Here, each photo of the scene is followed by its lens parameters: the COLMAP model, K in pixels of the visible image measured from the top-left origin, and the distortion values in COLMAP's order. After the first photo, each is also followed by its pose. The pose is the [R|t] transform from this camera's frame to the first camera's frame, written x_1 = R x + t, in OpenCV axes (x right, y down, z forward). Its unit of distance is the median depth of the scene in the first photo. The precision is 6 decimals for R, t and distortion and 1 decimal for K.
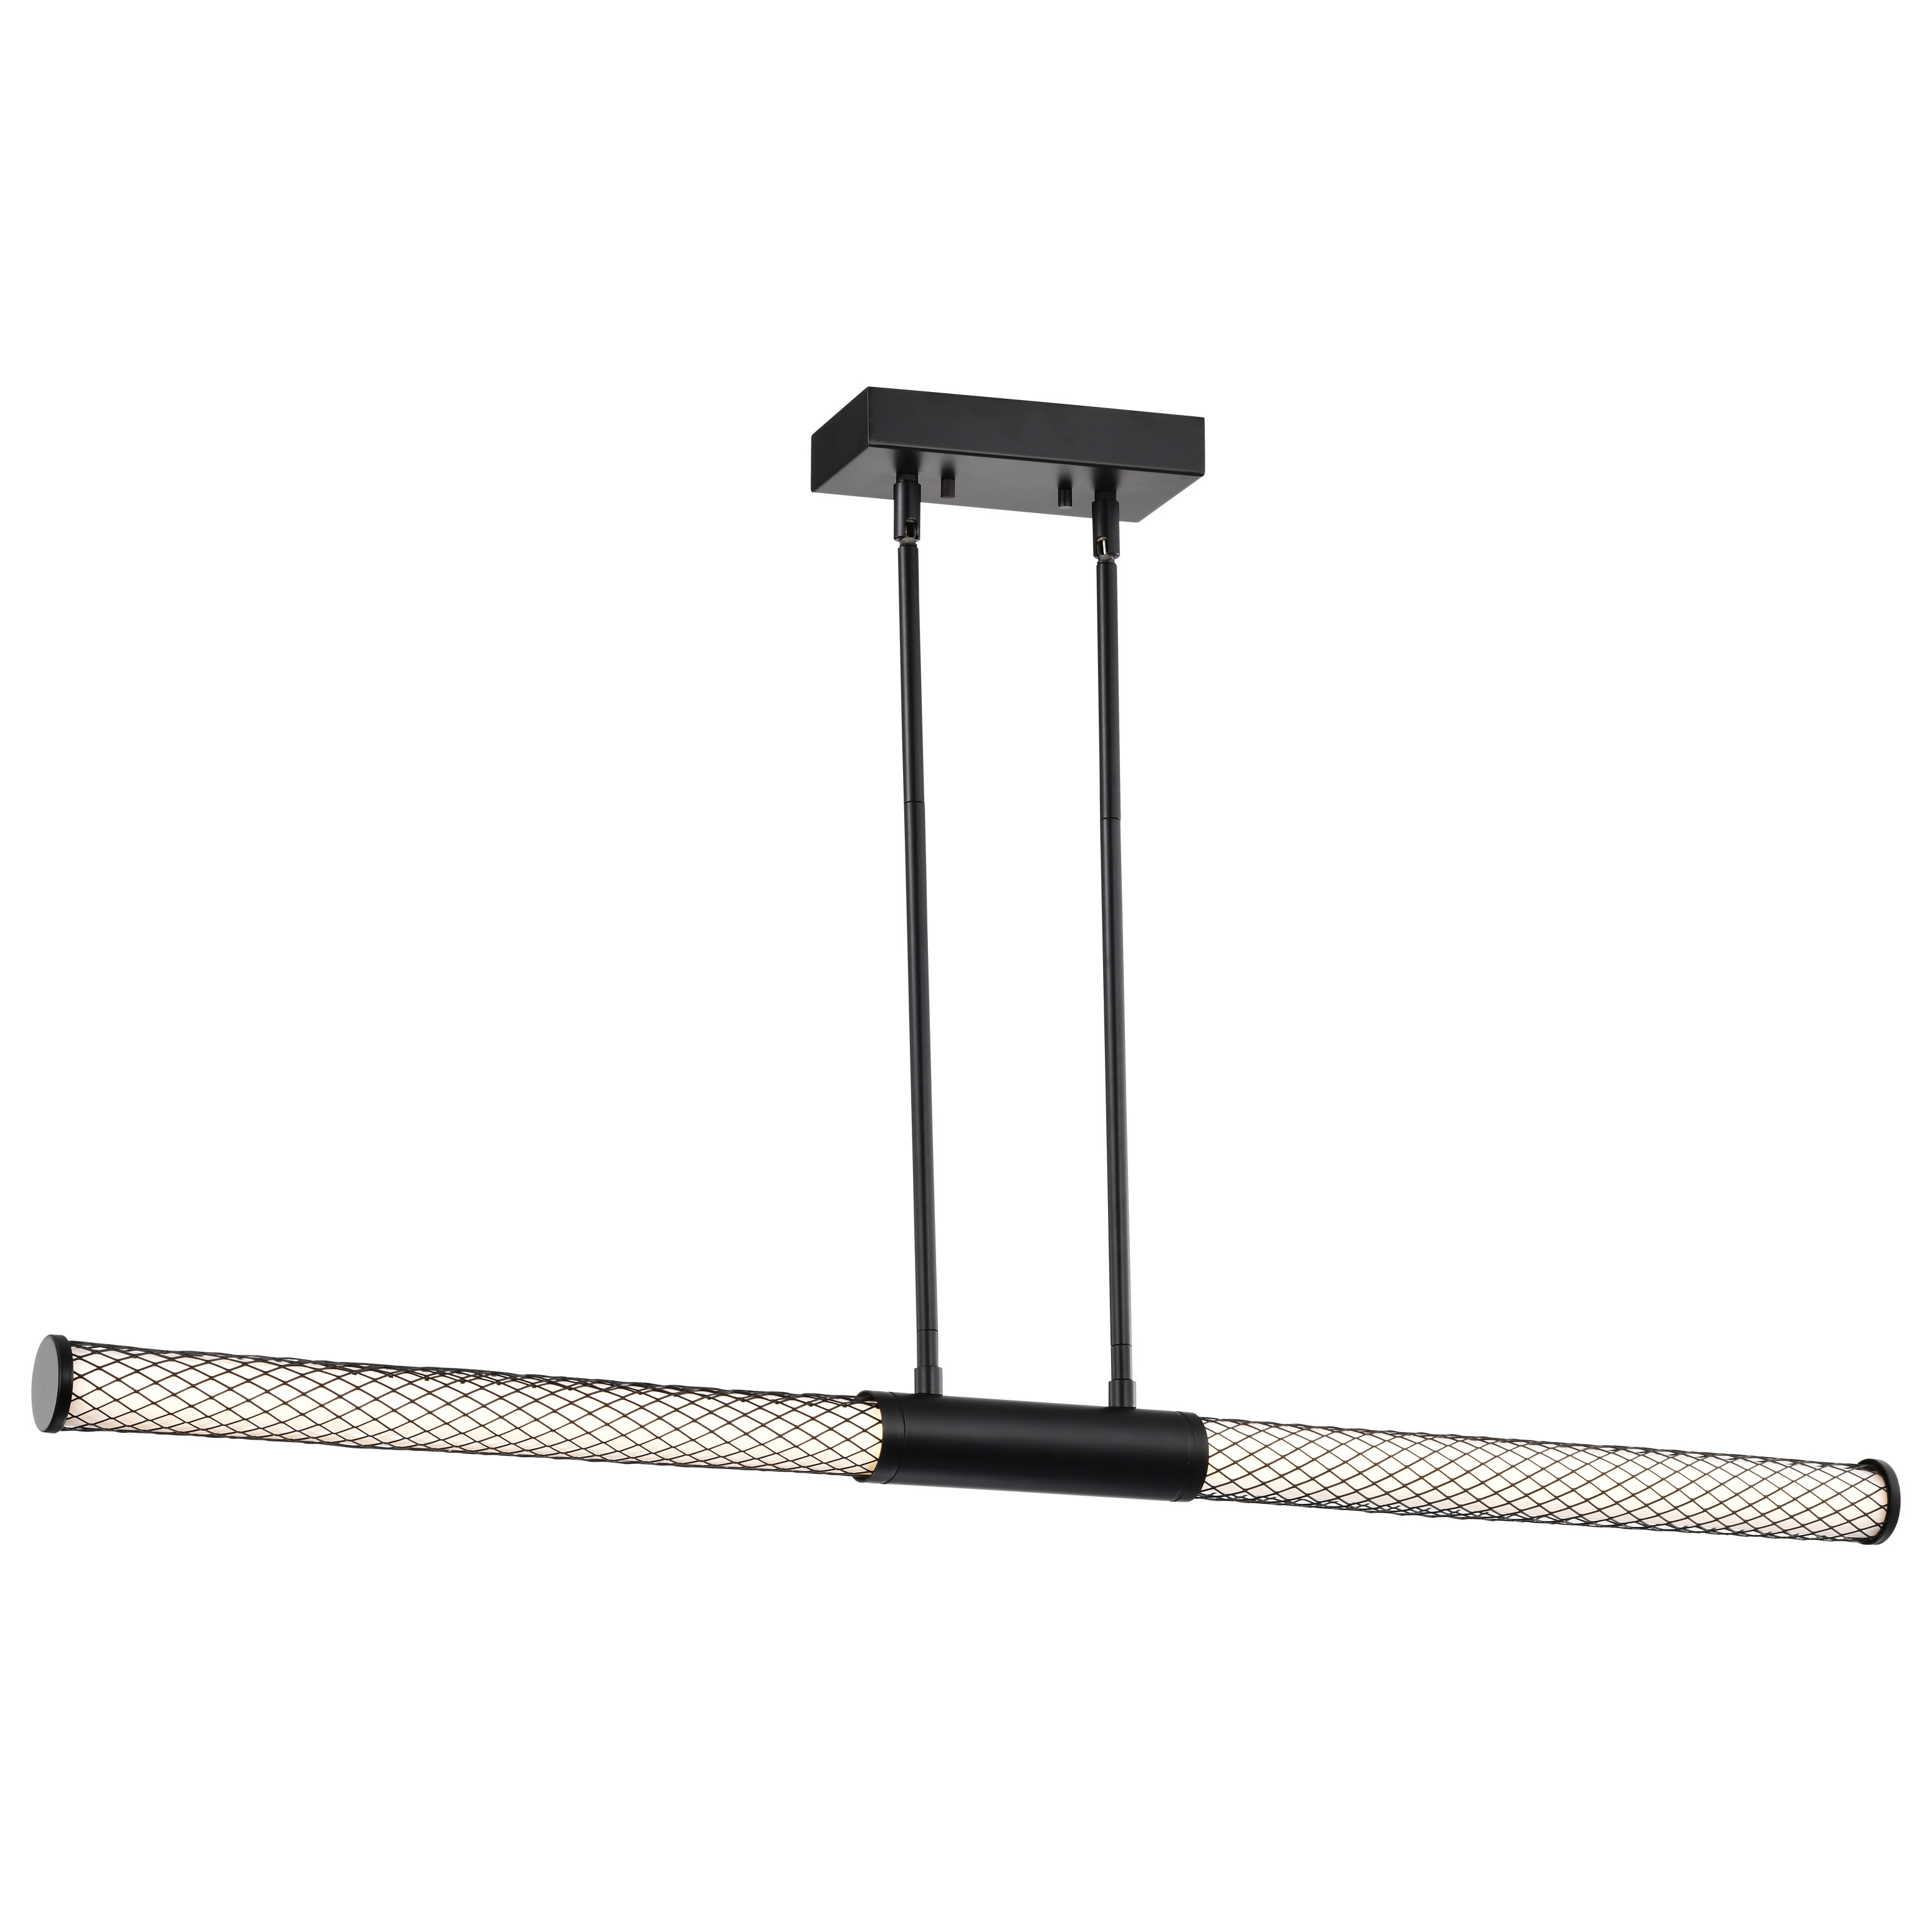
lens RADIAL K [[7285.4, 0, 959.8], [0, 7285.4, 954.7], [0, 0, 1]] dist [0.256729, 0.000000]
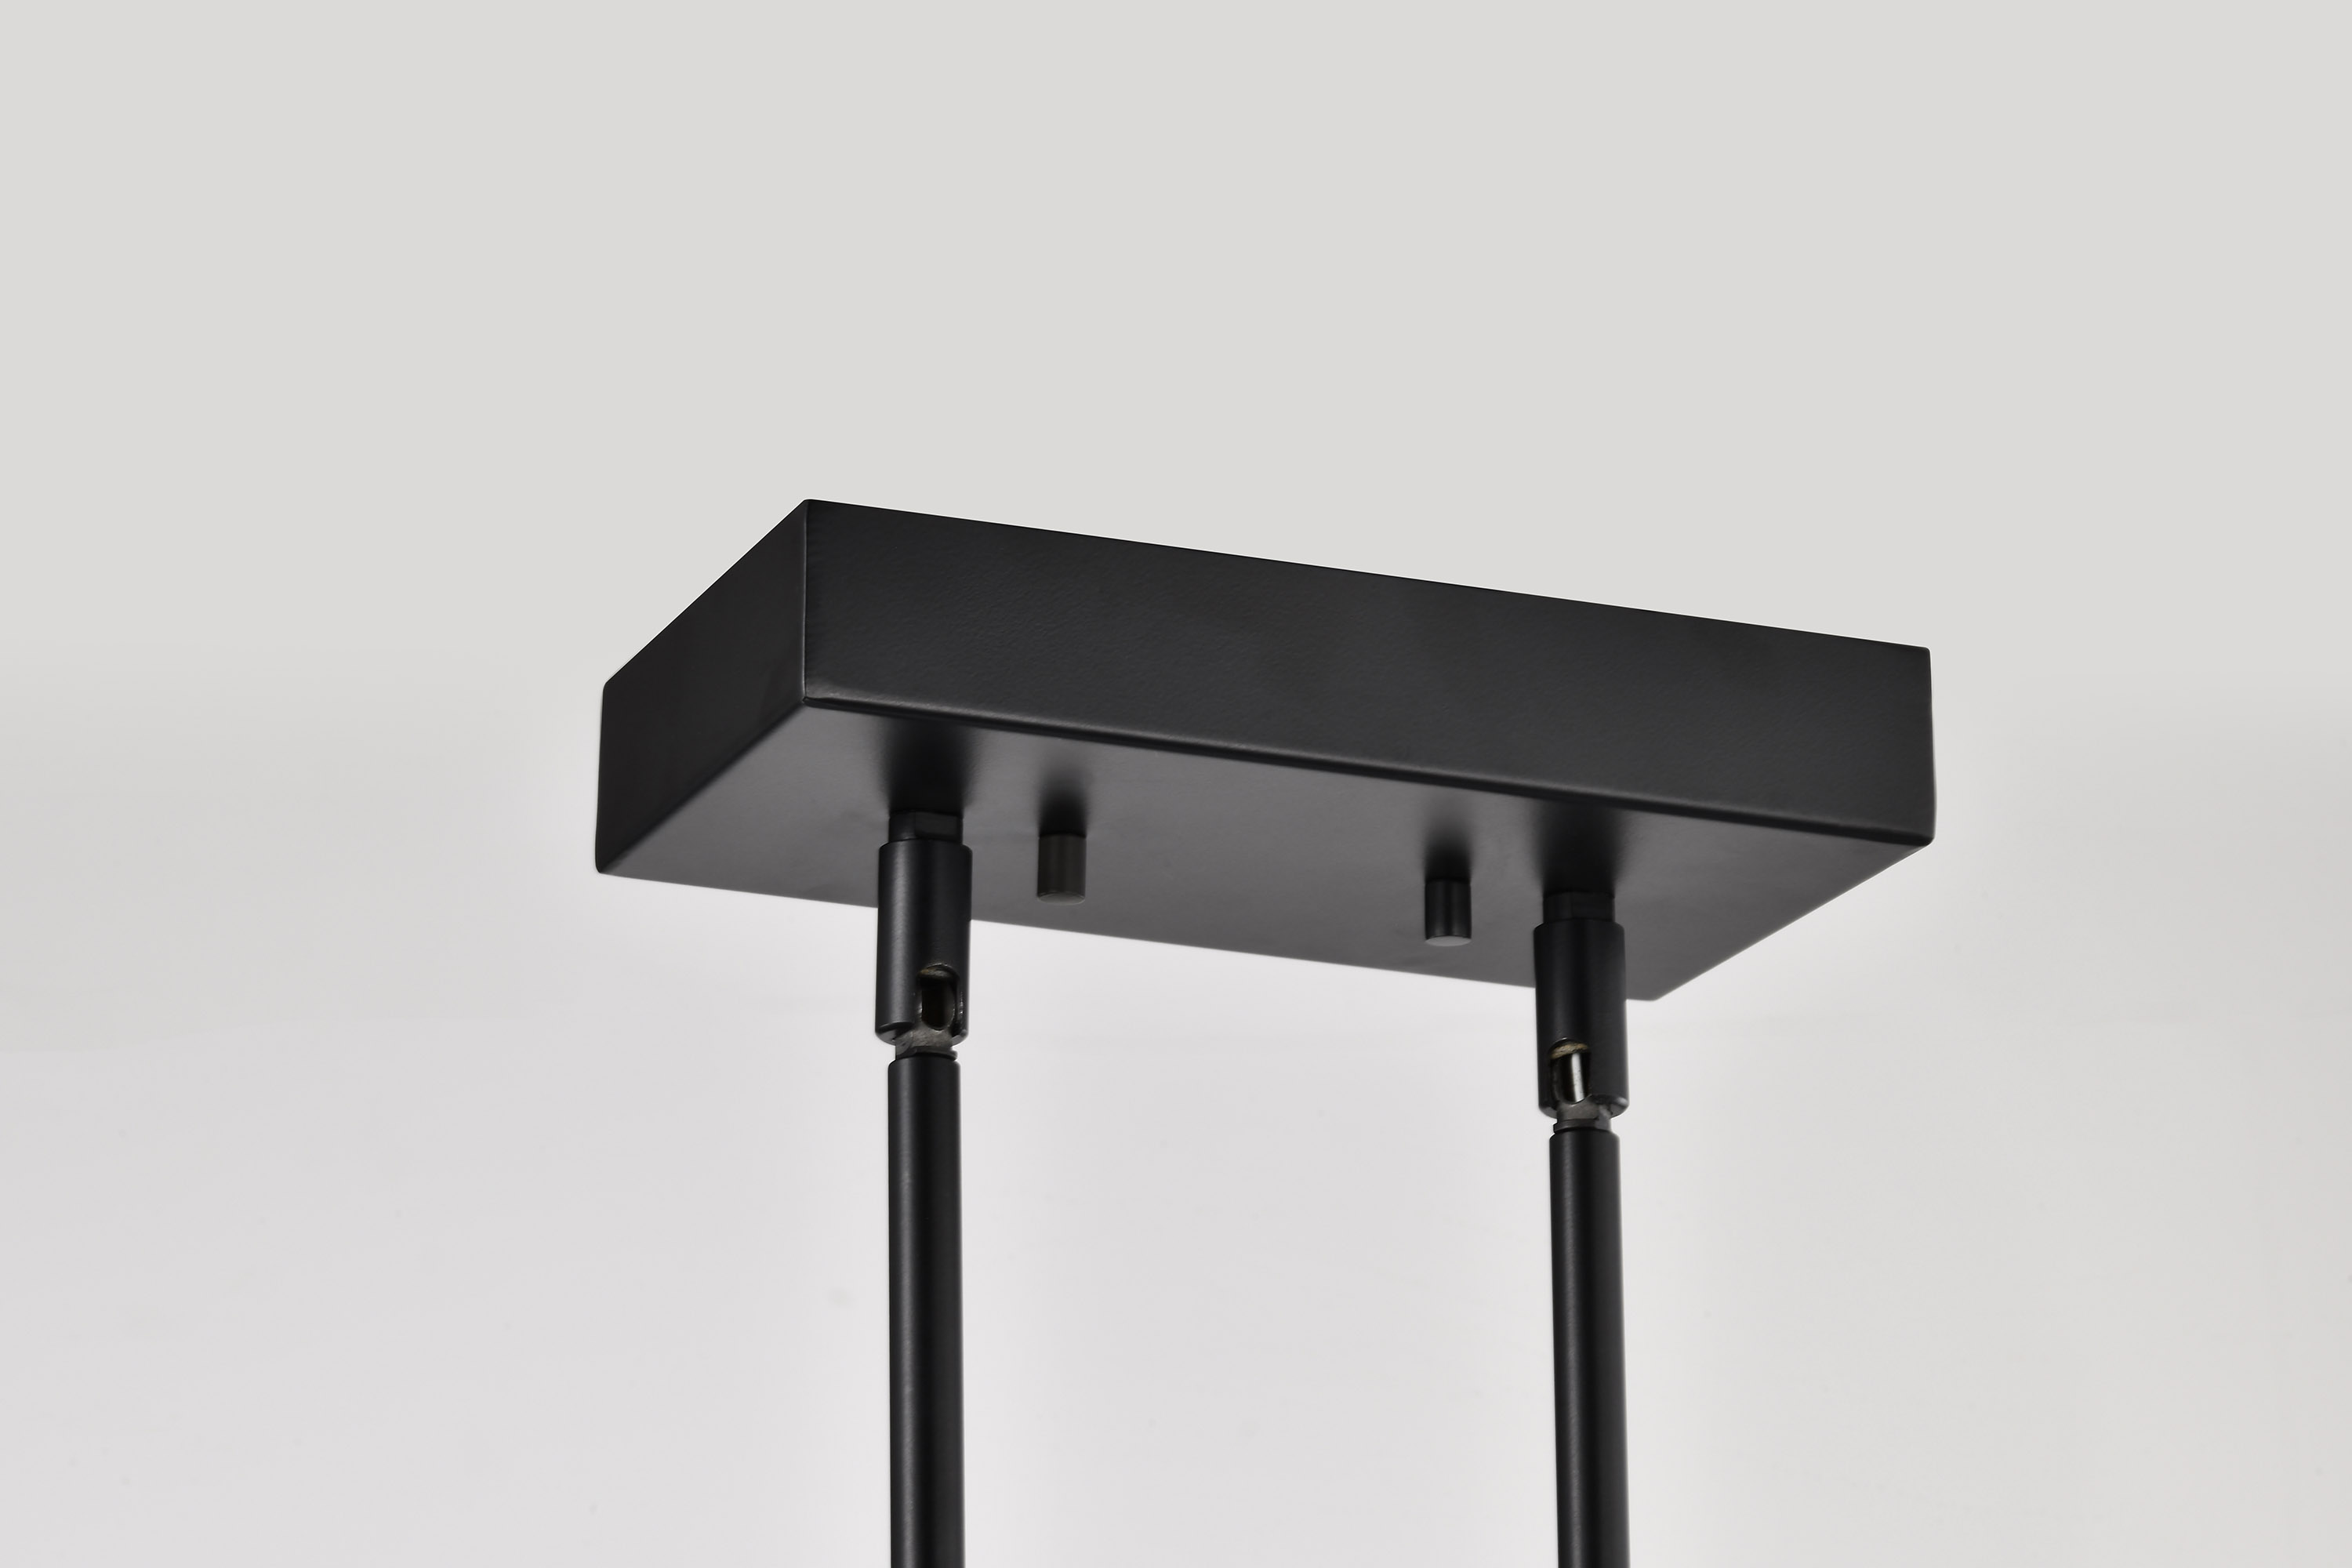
lens RADIAL K [[7228.6, 0, 1184.0], [0, 7228.6, 777.4], [0, 0, 1]] dist [0.726250, 0.000000]
pose [[0.999083, 0.021111, 0.037245, -0.007797], [-0.017184, 0.994556, -0.102772, -0.037759], [-0.039212, 0.102038, 0.994007, 0.713507]]
